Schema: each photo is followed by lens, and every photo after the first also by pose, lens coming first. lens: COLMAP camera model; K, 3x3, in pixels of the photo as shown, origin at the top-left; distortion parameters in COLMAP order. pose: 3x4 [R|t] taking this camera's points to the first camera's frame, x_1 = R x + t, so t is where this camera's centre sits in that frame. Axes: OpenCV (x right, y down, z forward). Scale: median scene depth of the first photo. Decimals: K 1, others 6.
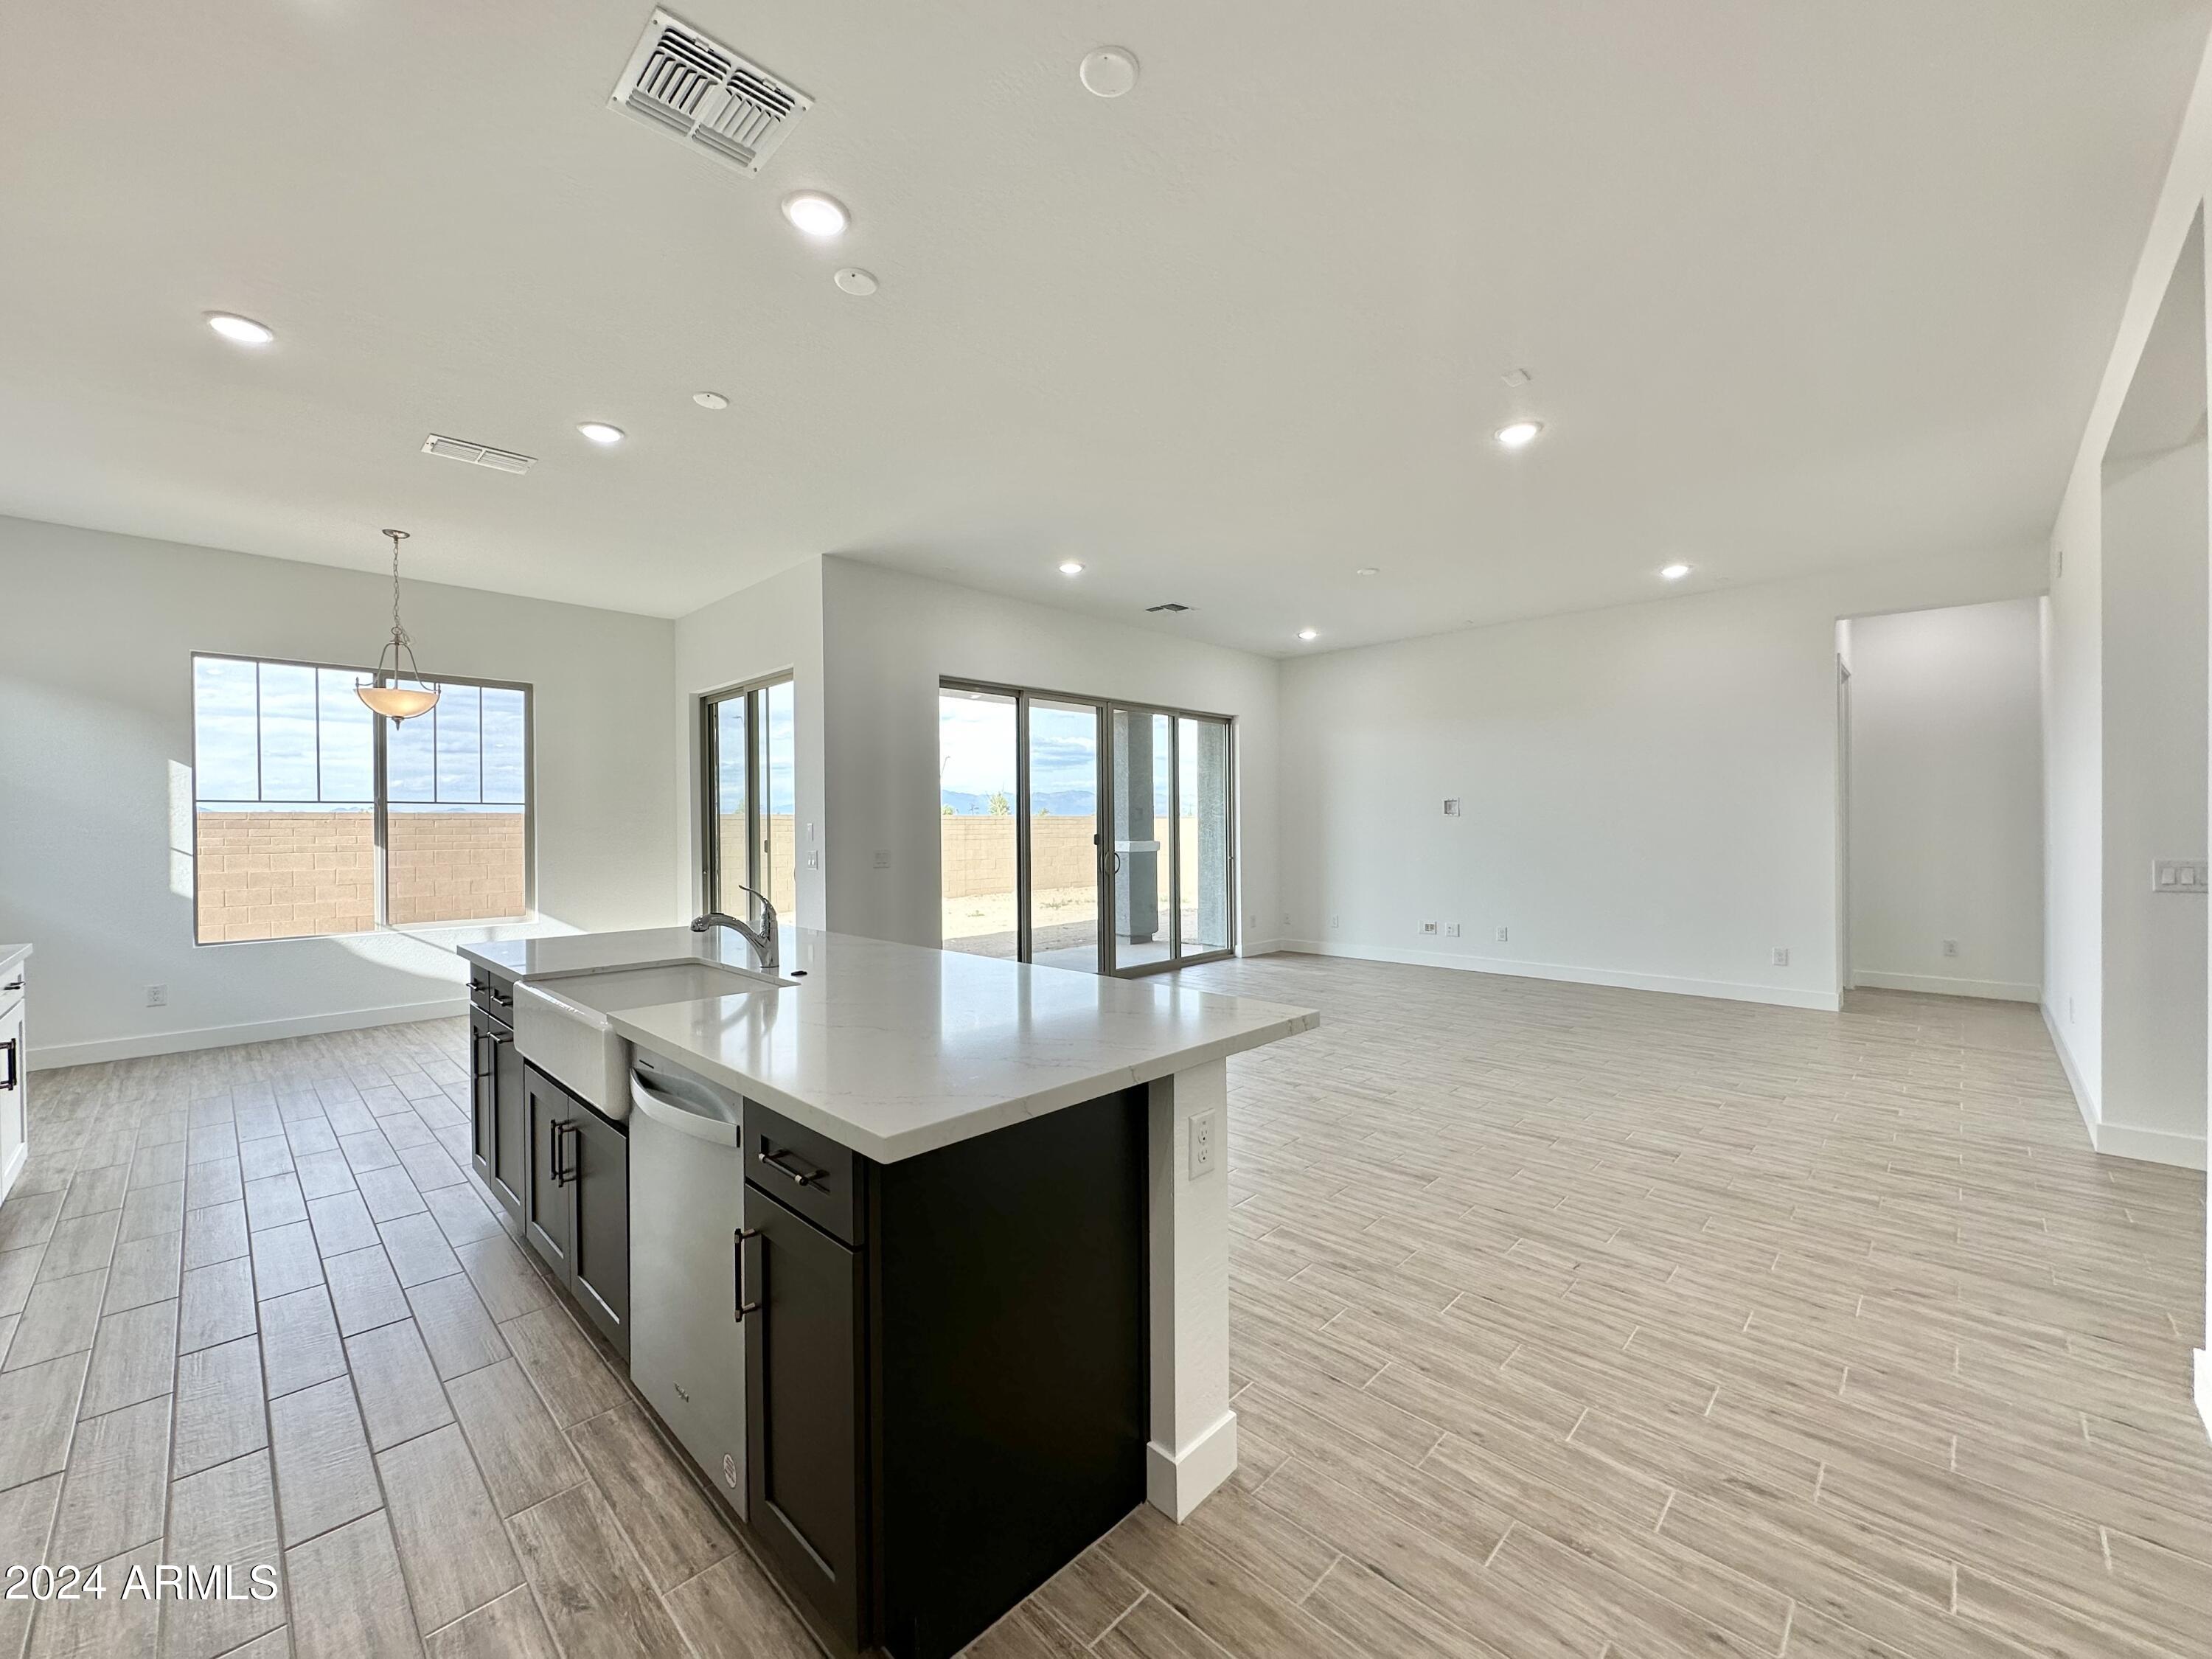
lens RADIAL K [[883.8, 0, 1124.2], [0, 883.8, 843.1], [0, 0, 1]] dist [-0.002772, -0.000360]
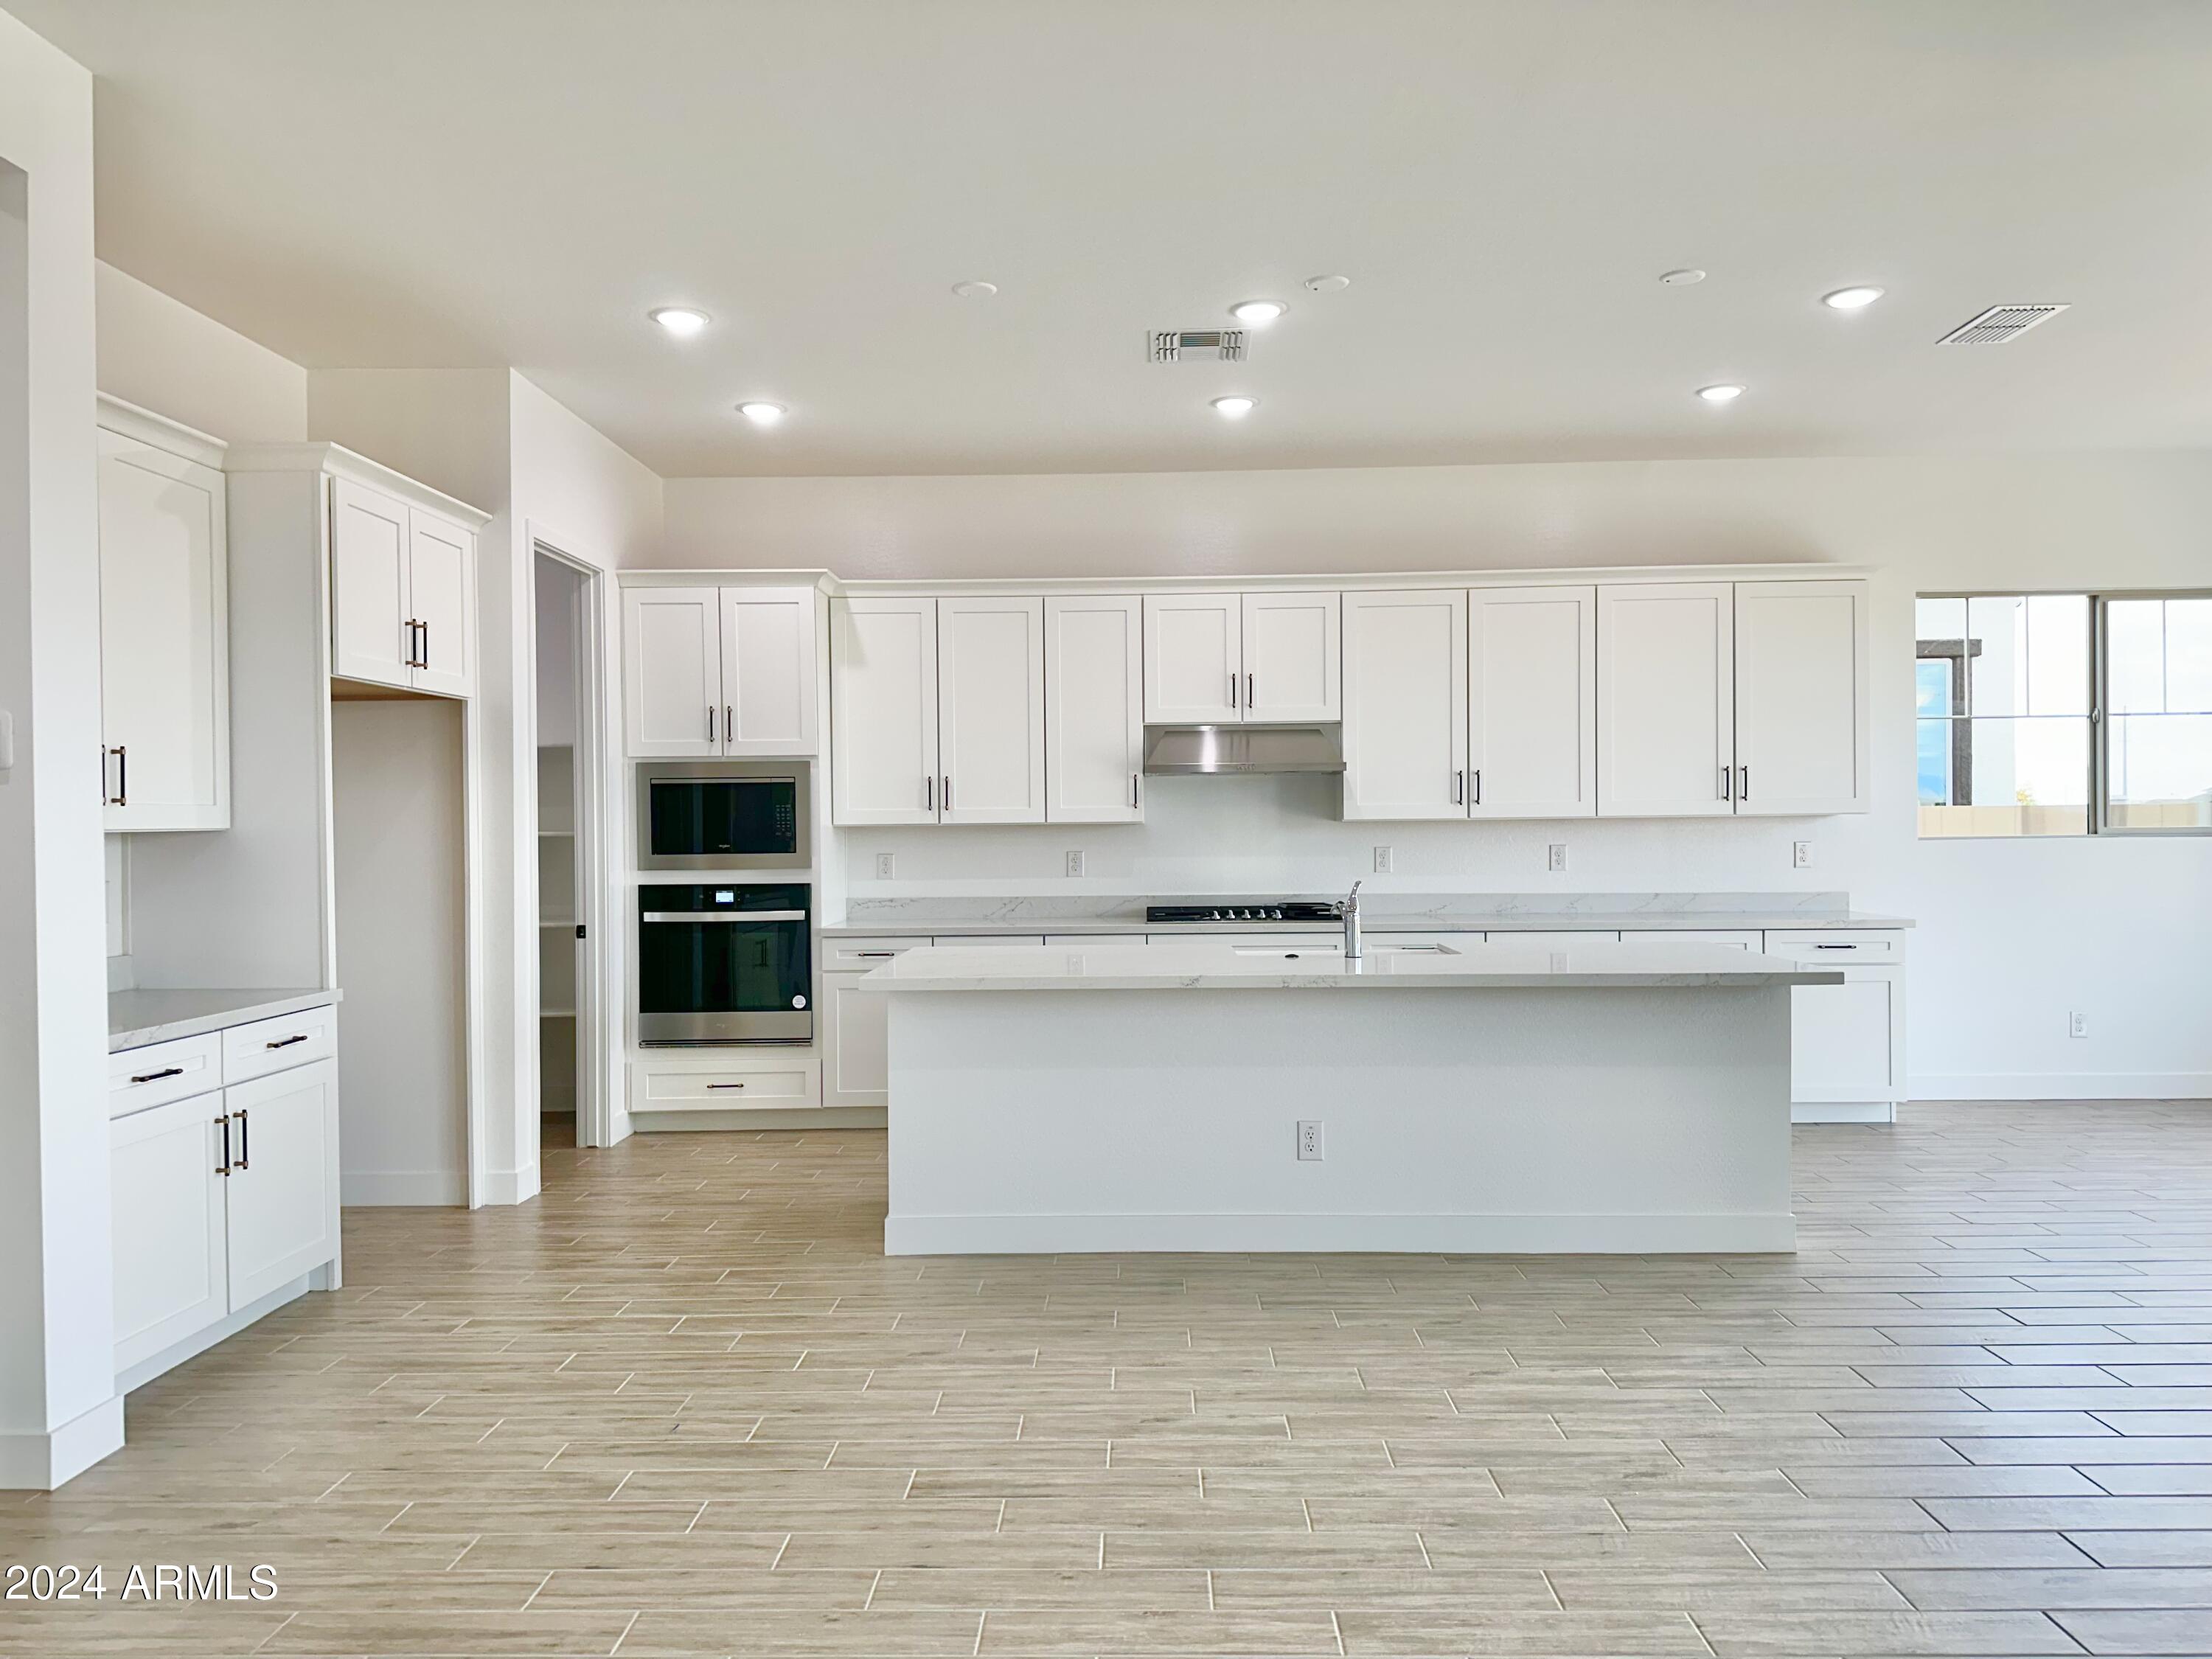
lens RADIAL K [[1564.2, 0, 1102.3], [0, 1564.2, 833.5], [0, 0, 1]] dist [0.047267, -0.018166]
pose [[-0.746832, 0.020341, -0.664702, 1.007797], [0.003014, 0.999625, 0.027204, -0.064737], [0.665006, 0.018313, -0.746614, 2.003127]]
